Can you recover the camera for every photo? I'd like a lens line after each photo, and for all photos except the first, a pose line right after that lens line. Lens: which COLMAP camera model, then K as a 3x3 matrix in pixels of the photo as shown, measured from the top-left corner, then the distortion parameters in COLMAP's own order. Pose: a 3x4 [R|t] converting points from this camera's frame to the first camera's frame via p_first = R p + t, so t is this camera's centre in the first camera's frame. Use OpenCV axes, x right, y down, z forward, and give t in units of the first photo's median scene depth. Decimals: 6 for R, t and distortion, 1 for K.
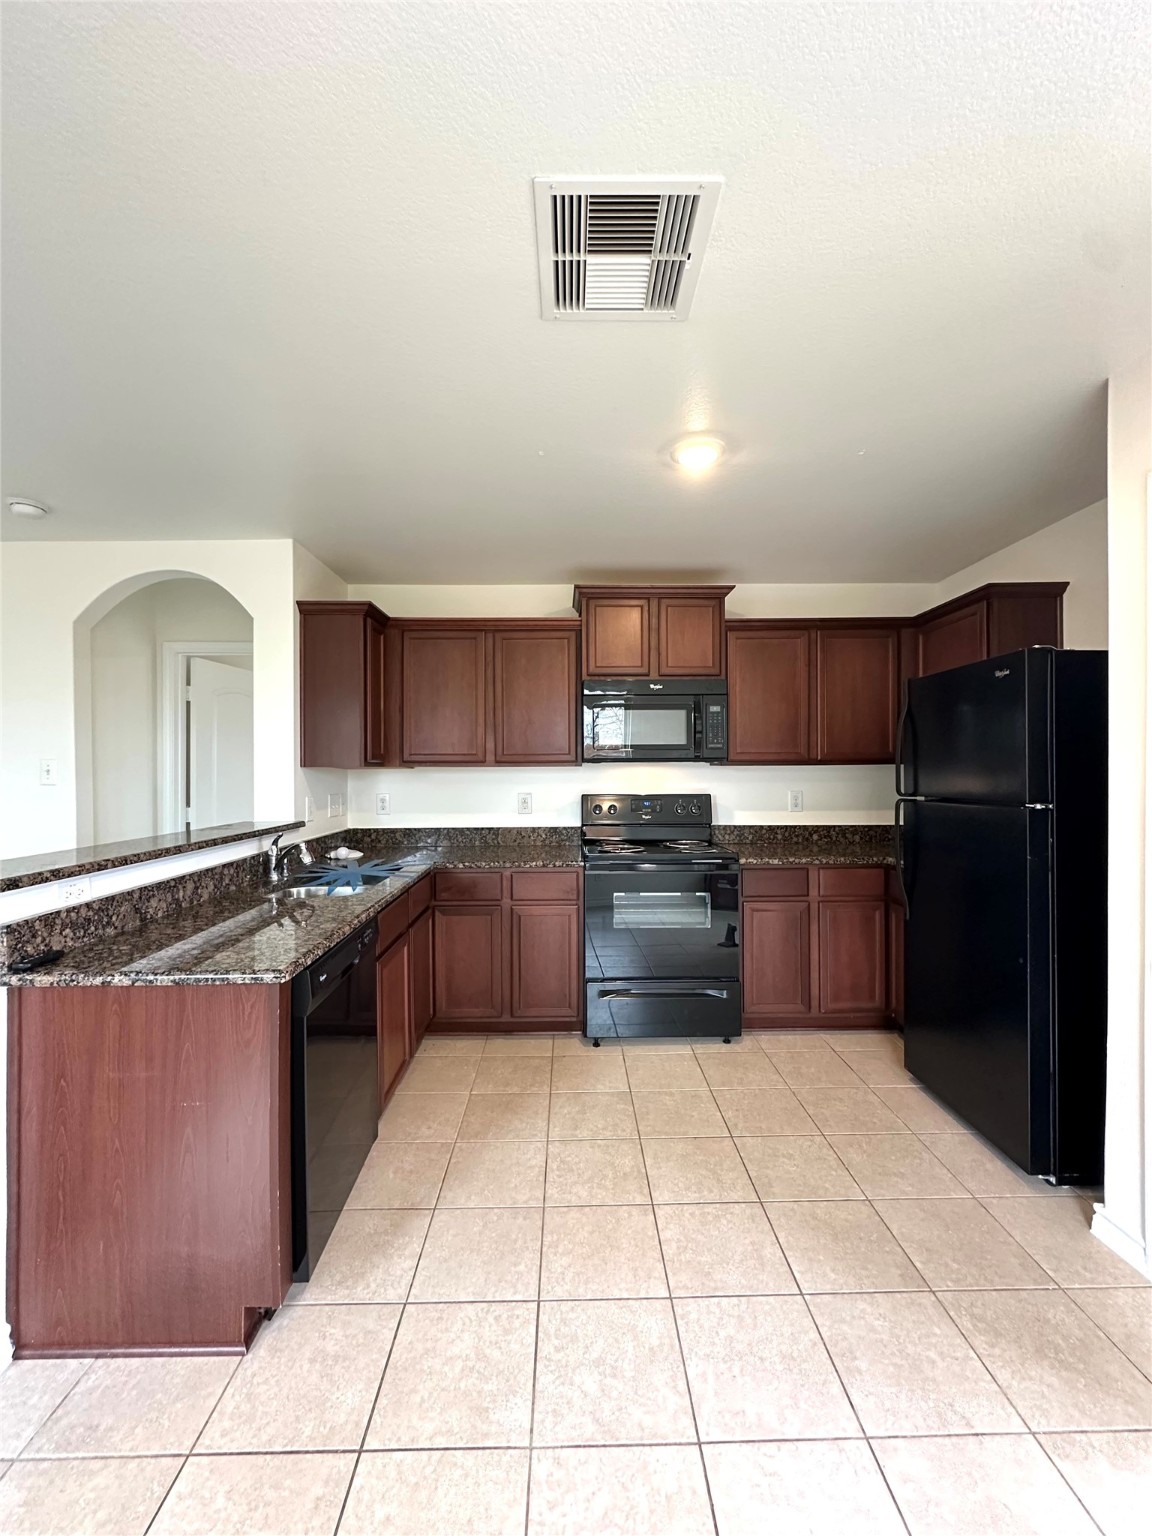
lens RADIAL K [[607.9, 0, 576.9], [0, 607.9, 769.2], [0, 0, 1]] dist [-0.002799, 0.001167]
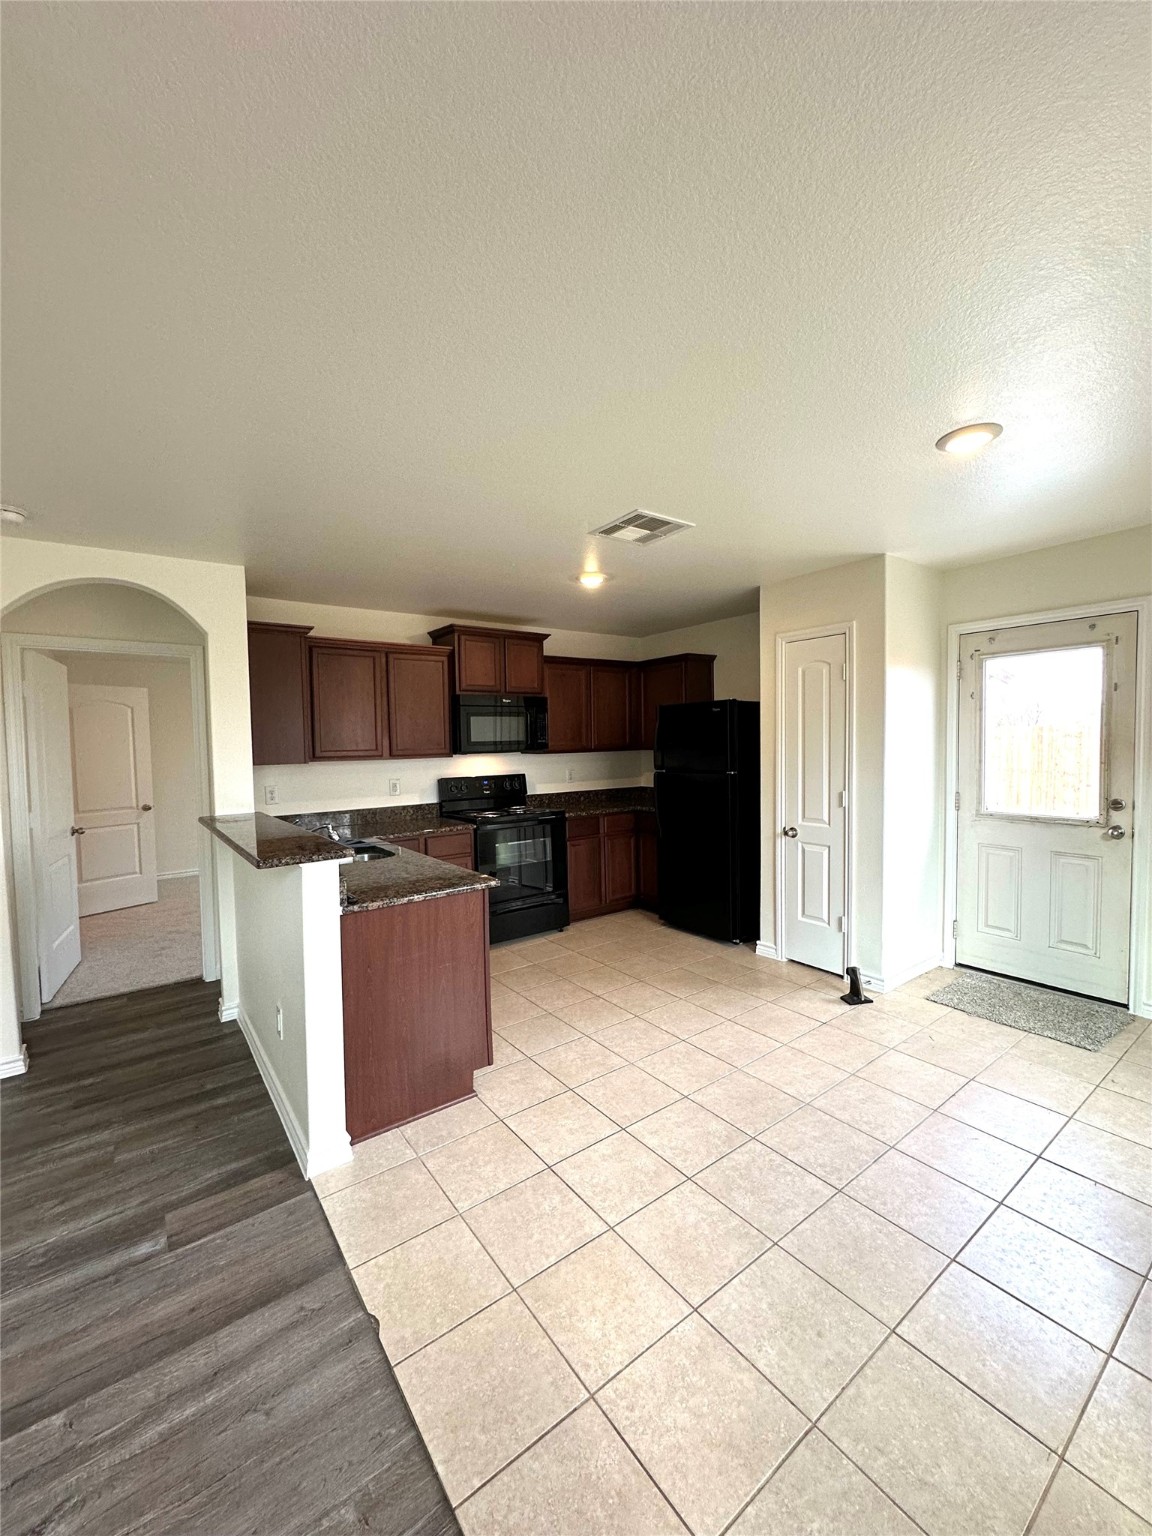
lens RADIAL K [[607.9, 0, 573.5], [0, 607.9, 768.1], [0, 0, 1]] dist [-0.002799, 0.001167]
pose [[0.816094, -0.038317, 0.576648, -0.605293], [0.017136, 0.998965, 0.042129, -0.035972], [-0.577666, -0.024500, 0.815906, -0.281922]]
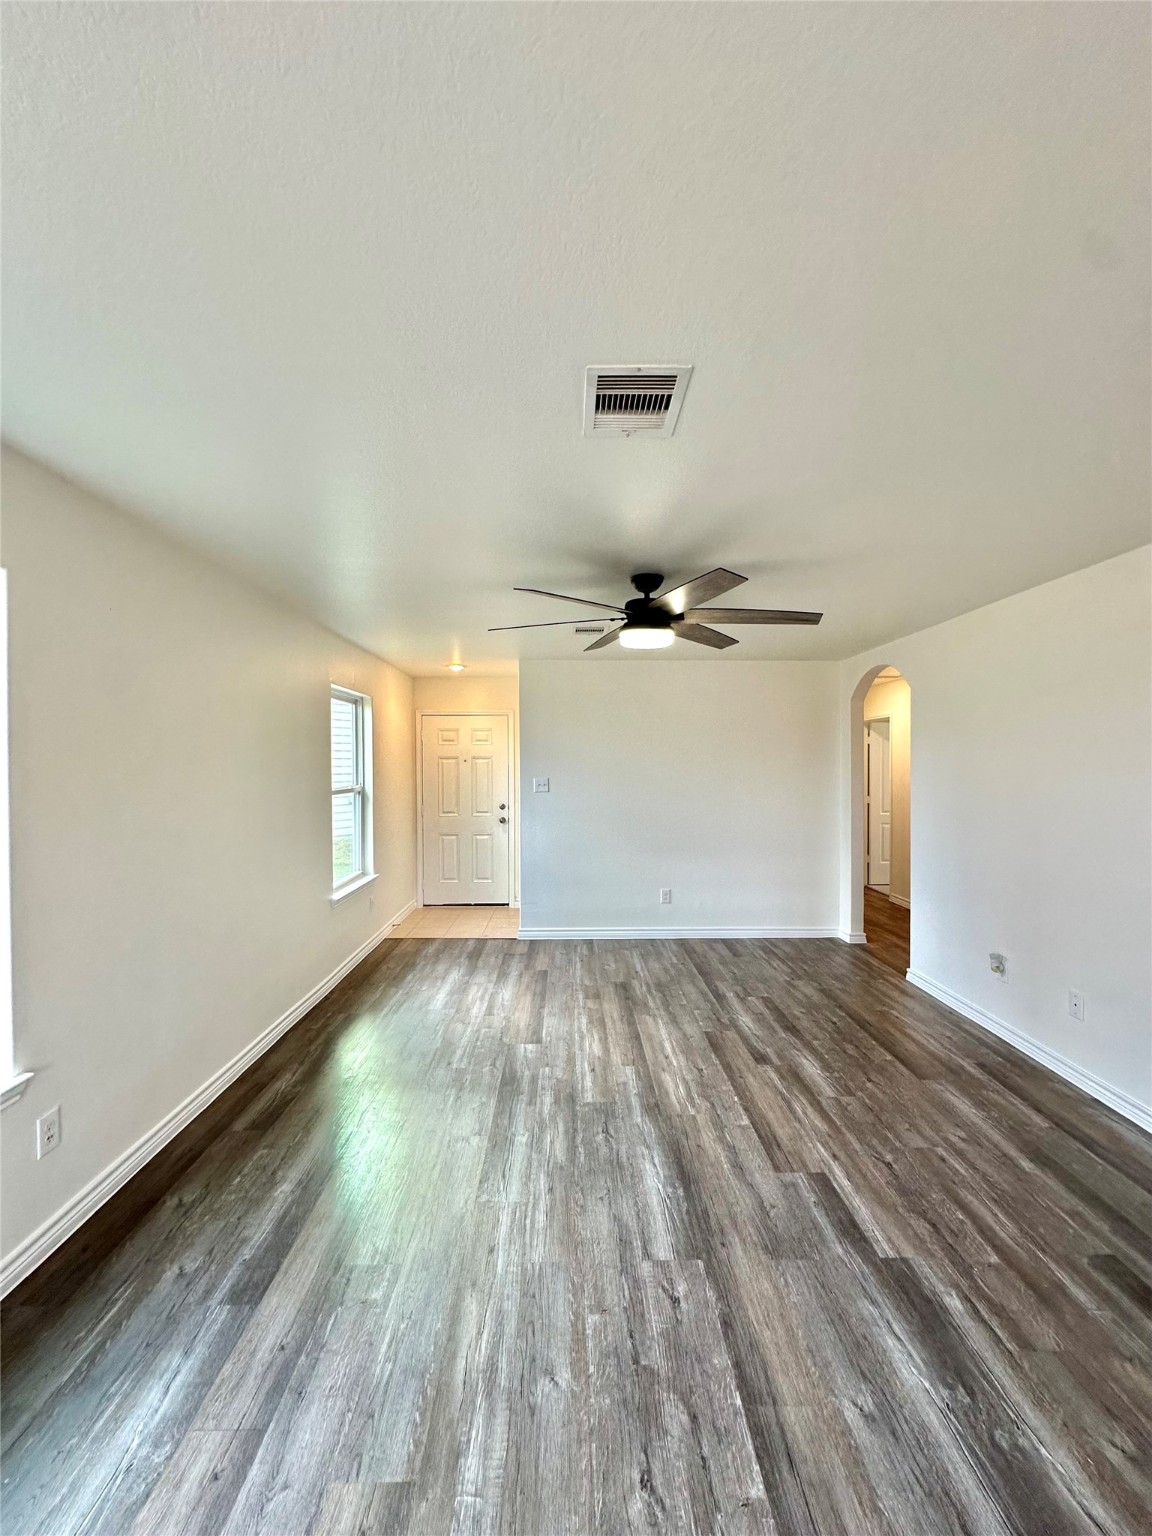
lens RADIAL K [[607.9, 0, 578.4], [0, 607.9, 767.7], [0, 0, 1]] dist [-0.002799, 0.001167]
pose [[0.003719, 0.006835, -0.999970, -0.257889], [0.002613, 0.999973, 0.006844, -0.057173], [0.999990, -0.002639, 0.003701, 0.156516]]
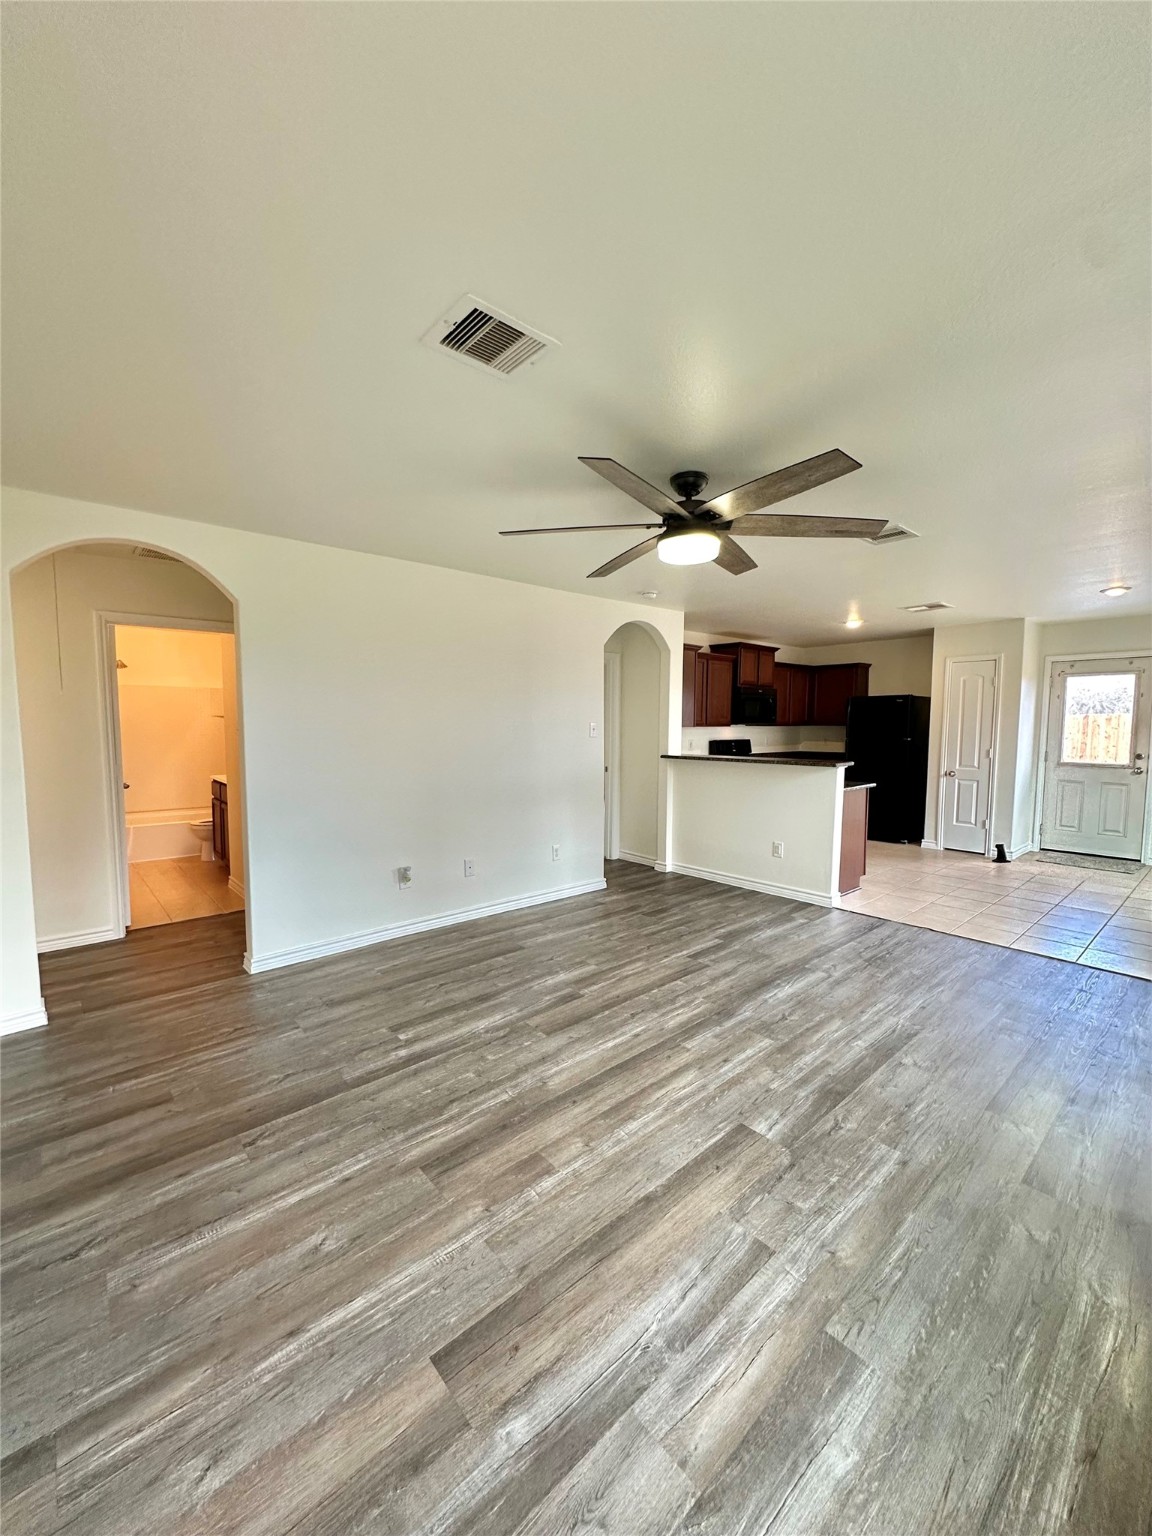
lens RADIAL K [[607.9, 0, 575.1], [0, 607.9, 768.2], [0, 0, 1]] dist [-0.002799, 0.001167]
pose [[0.764480, -0.044963, 0.643077, -1.946640], [-0.004594, 0.997159, 0.075182, -0.018023], [-0.644631, -0.060429, 0.762102, -0.301230]]
